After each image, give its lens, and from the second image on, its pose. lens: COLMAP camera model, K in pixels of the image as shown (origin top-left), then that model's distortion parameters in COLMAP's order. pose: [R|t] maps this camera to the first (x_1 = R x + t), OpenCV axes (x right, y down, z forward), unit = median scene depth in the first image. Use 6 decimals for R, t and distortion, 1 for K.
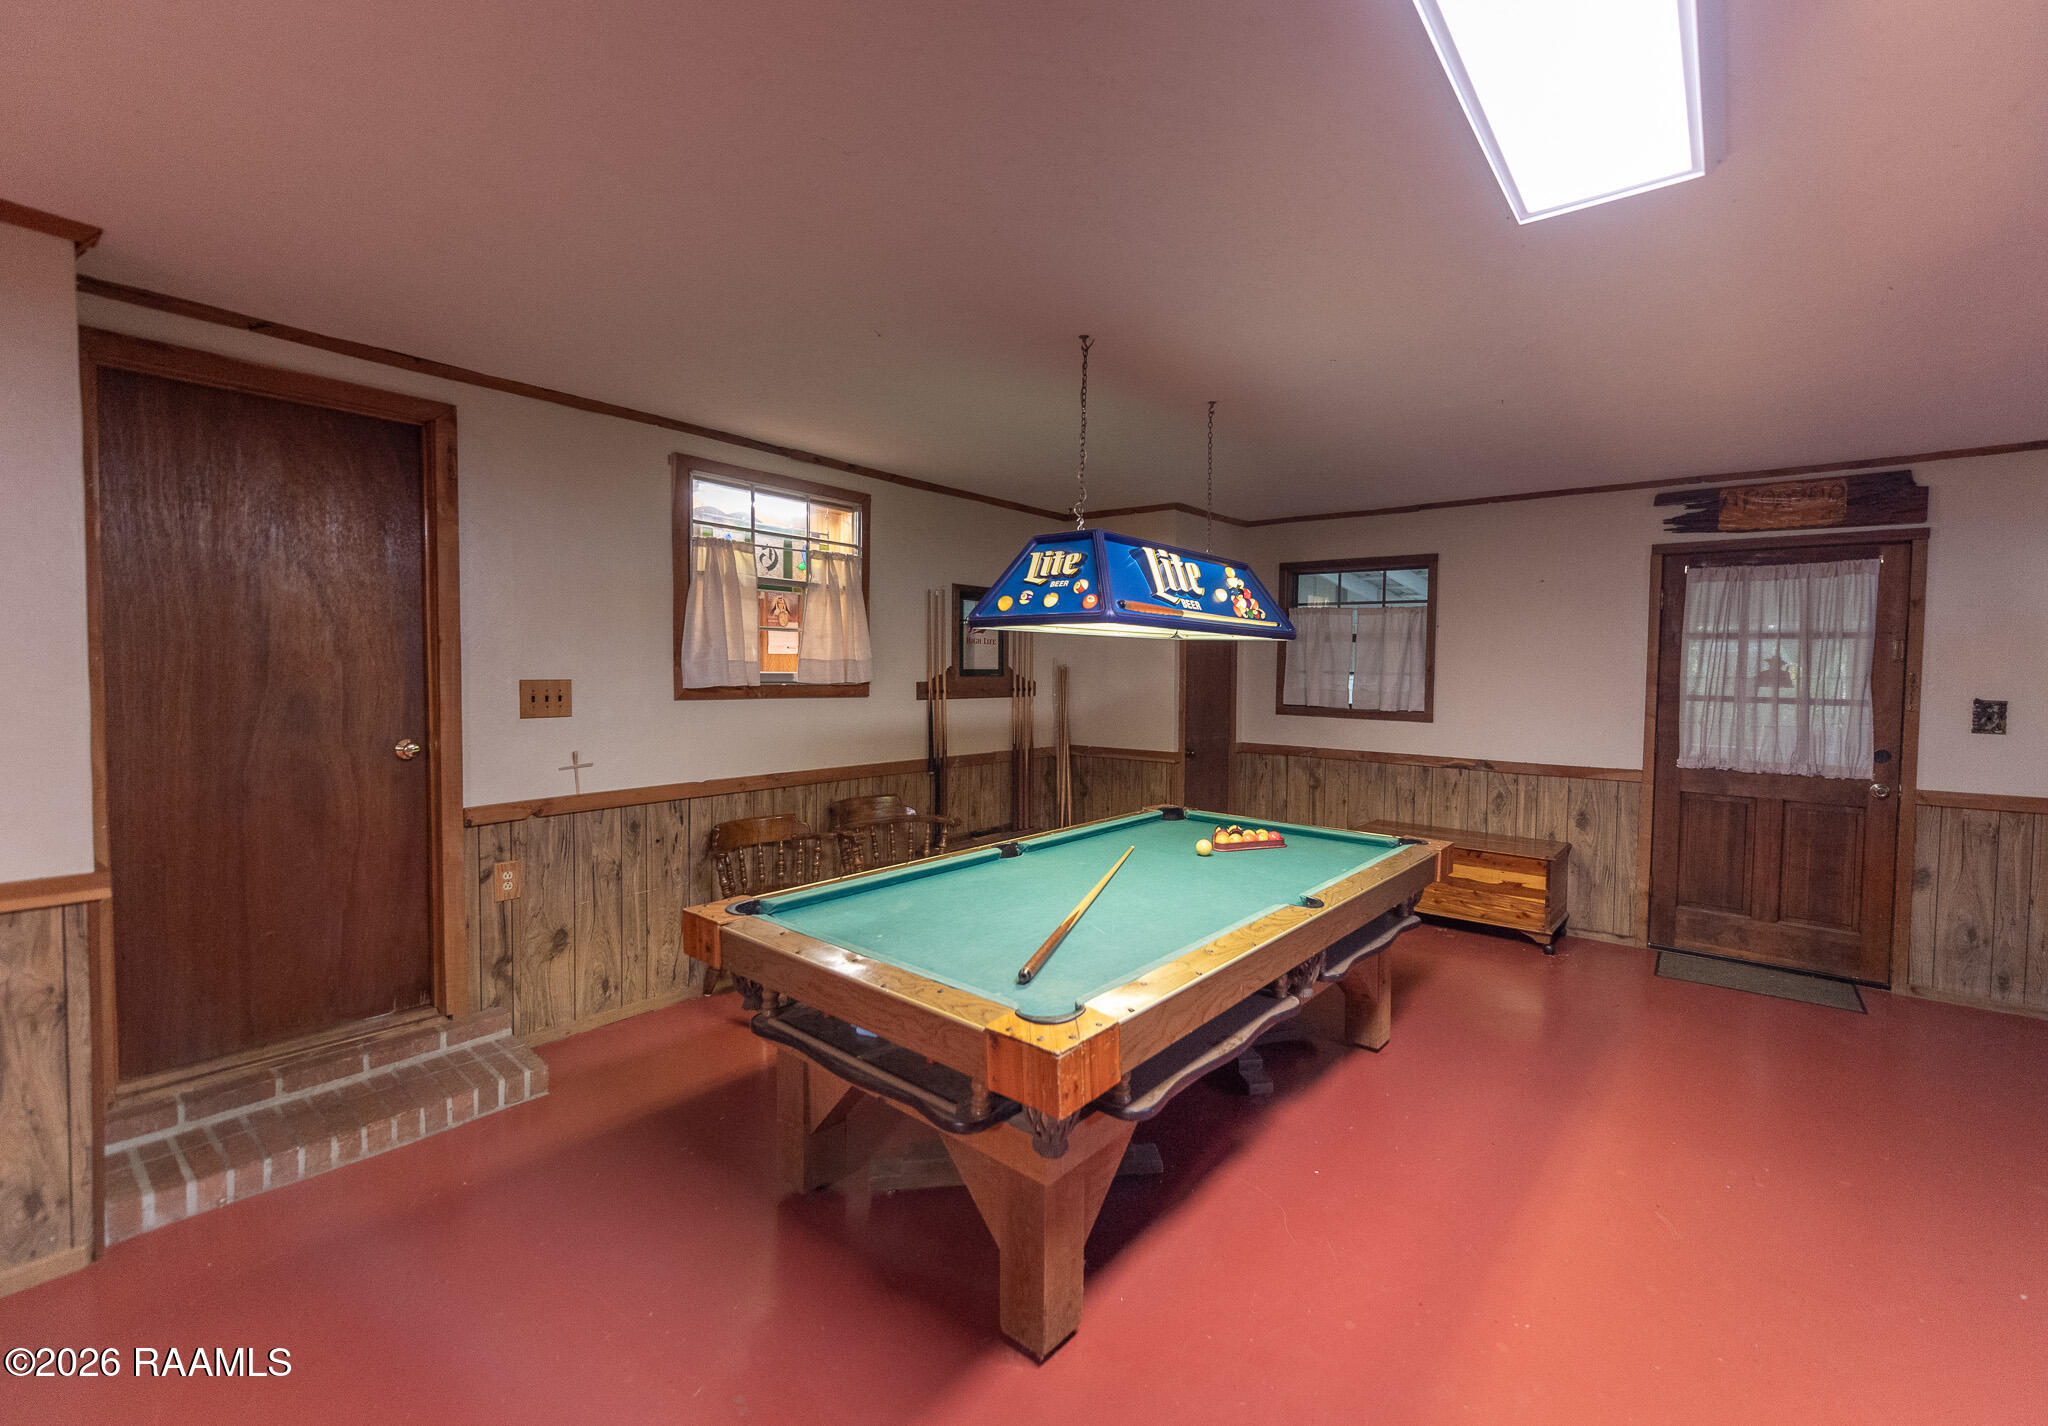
lens RADIAL K [[876.6, 0, 1063.9], [0, 876.6, 698.1], [0, 0, 1]] dist [0.015706, -0.003779]
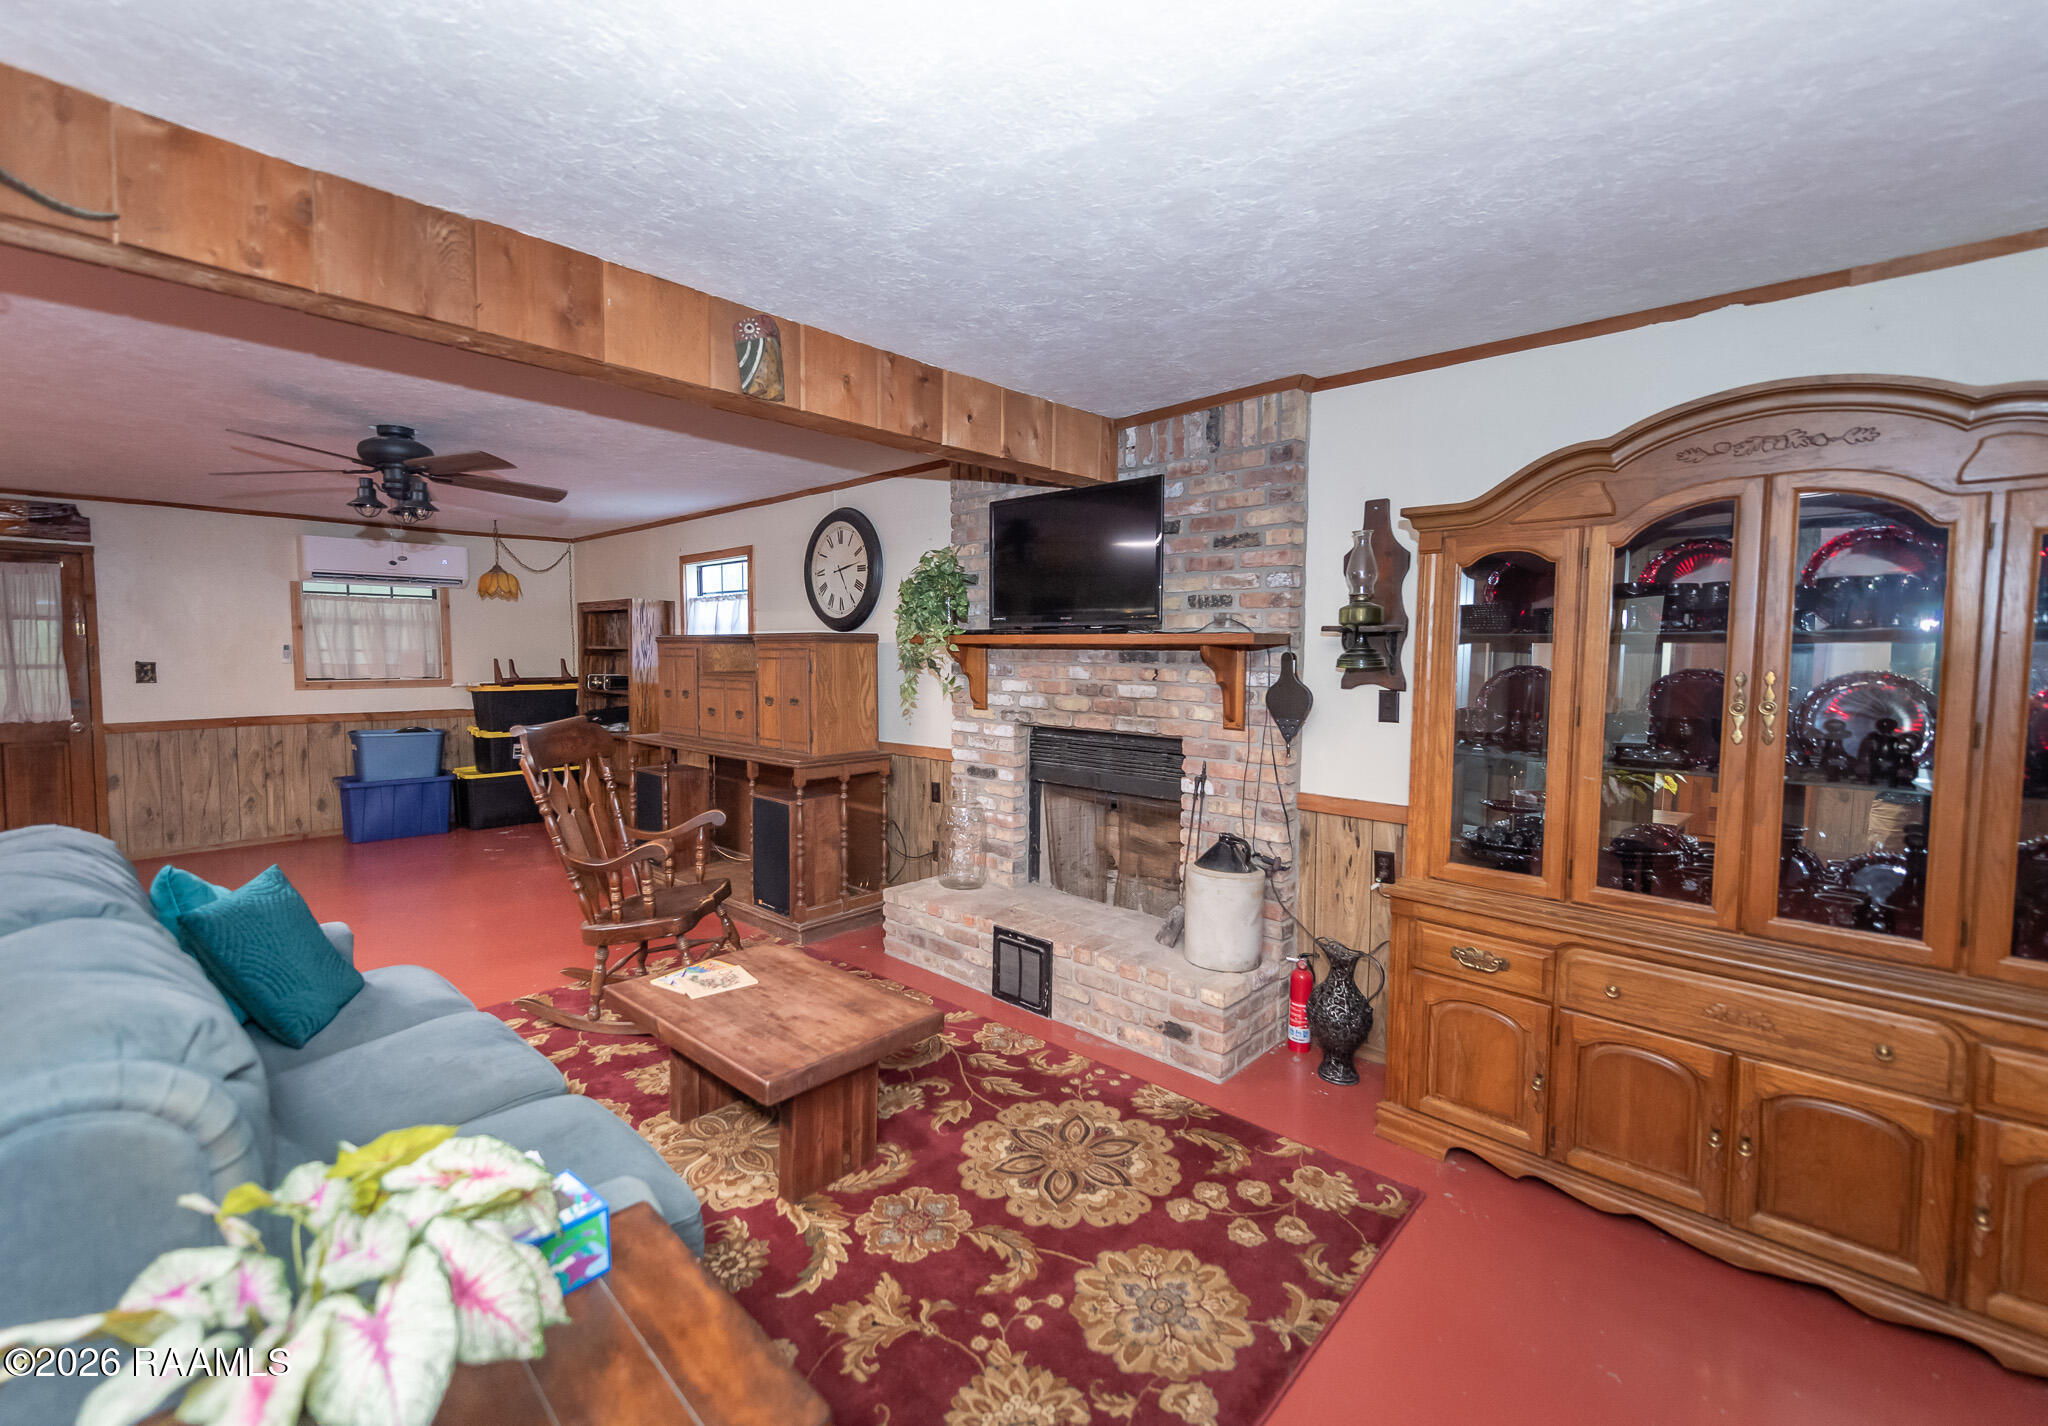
lens RADIAL K [[876.6, 0, 985.6], [0, 876.6, 697.9], [0, 0, 1]] dist [0.015706, -0.003779]
pose [[0.109588, -0.068412, 0.991620, -0.329906], [0.035709, 0.997256, 0.064855, 0.016385], [-0.993335, 0.028303, 0.111731, -0.607136]]
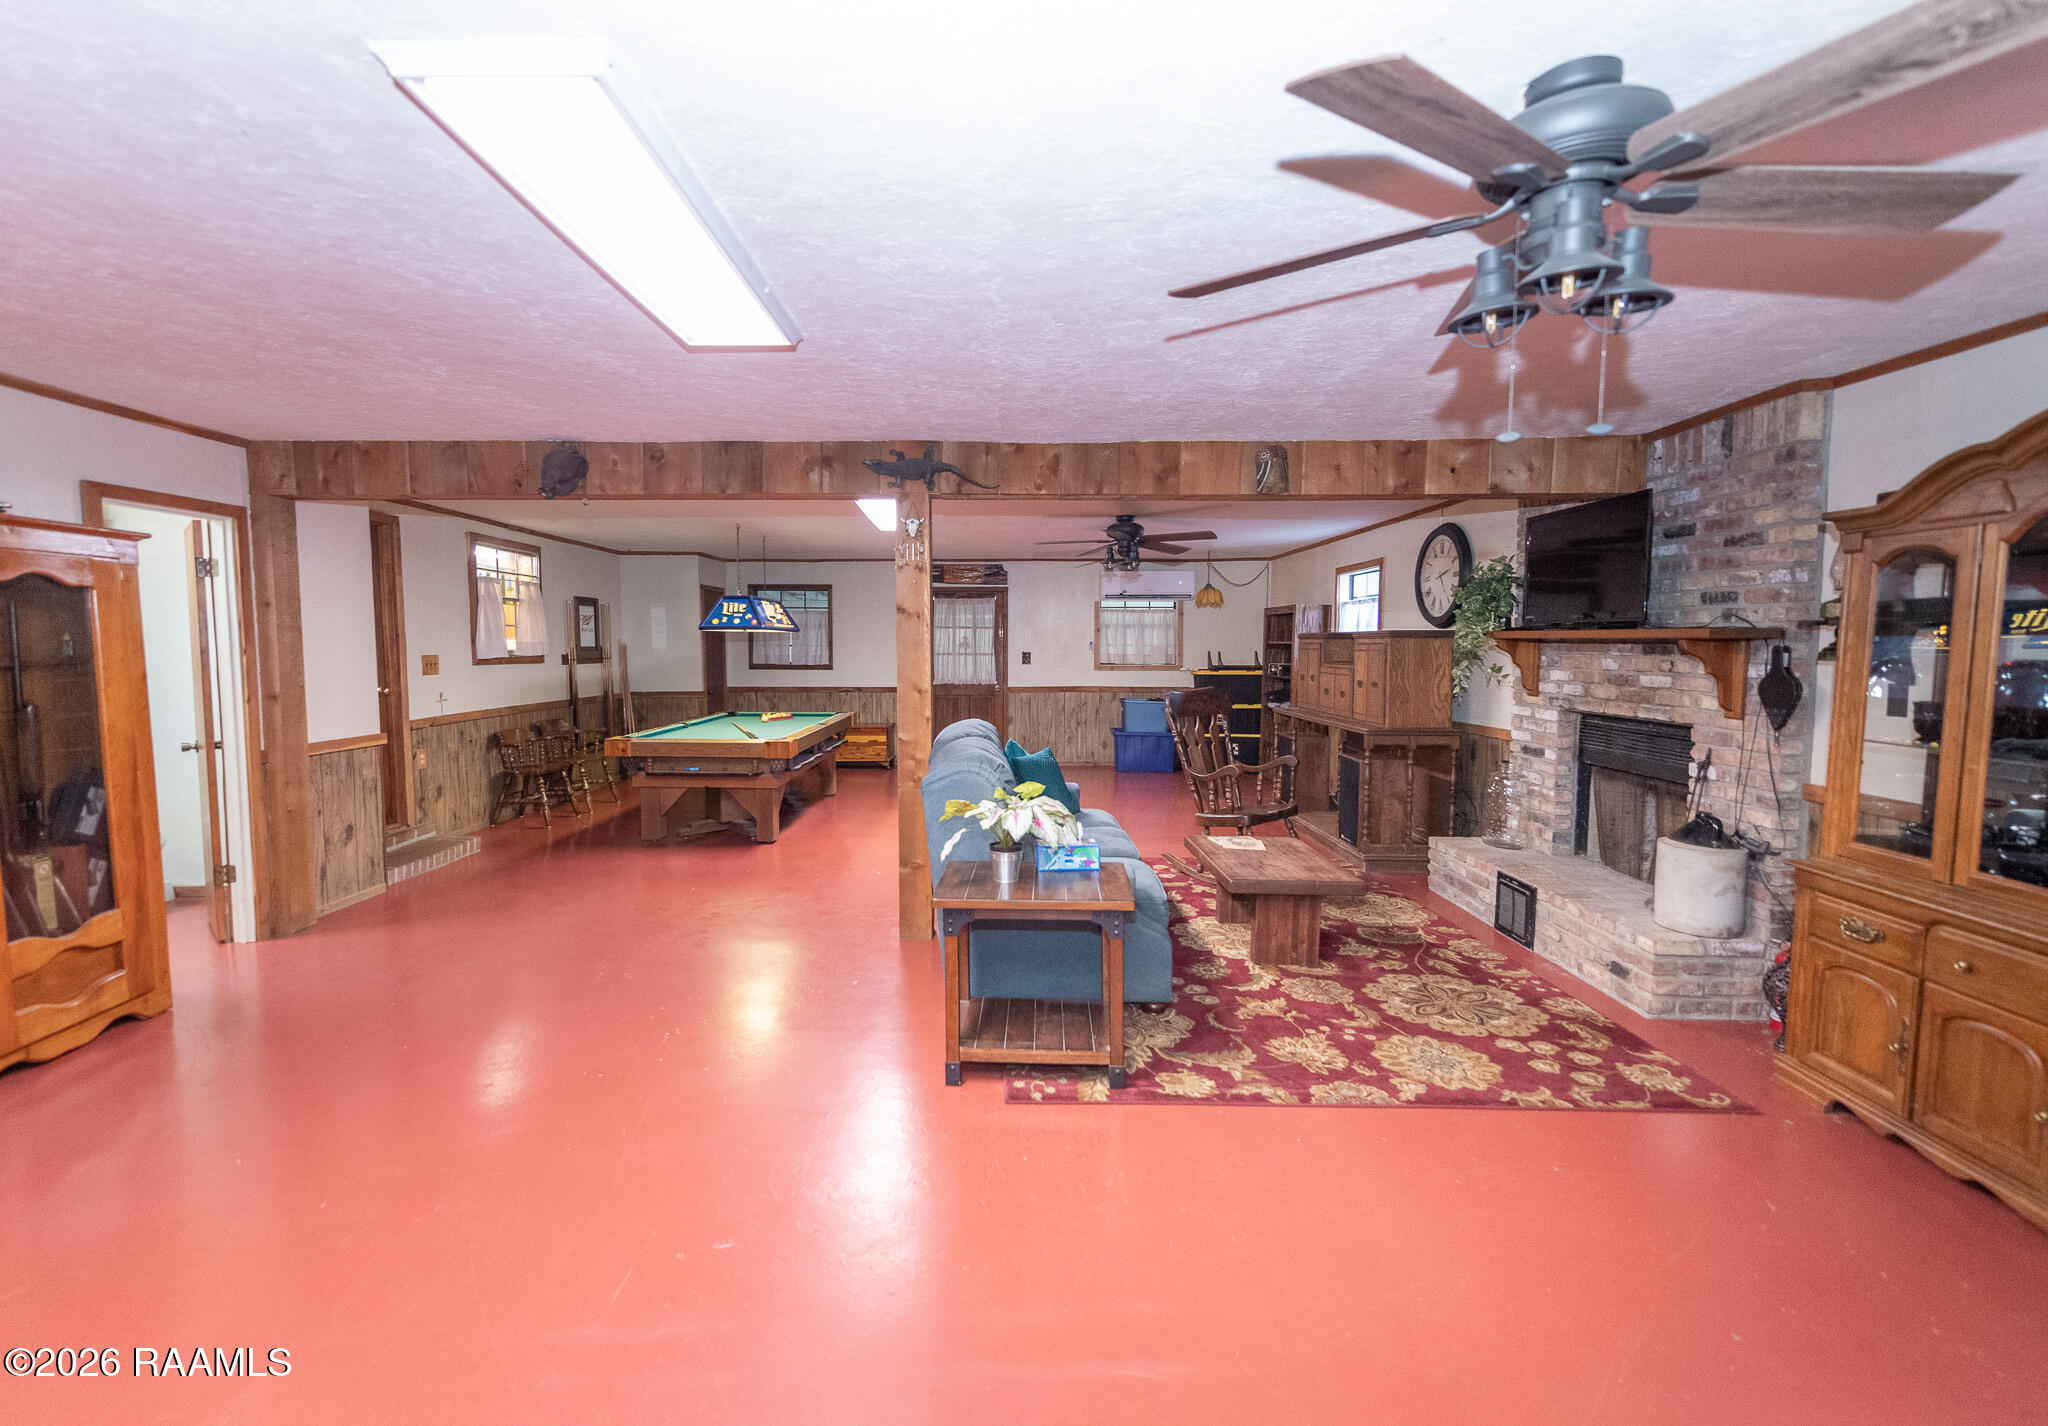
lens RADIAL K [[876.6, 0, 979.6], [0, 876.6, 694.2], [0, 0, 1]] dist [0.015706, -0.003779]
pose [[0.808414, -0.048168, 0.586640, -0.604668], [0.032792, 0.998784, 0.036820, 0.026340], [-0.587700, -0.010529, 0.809010, -1.009286]]
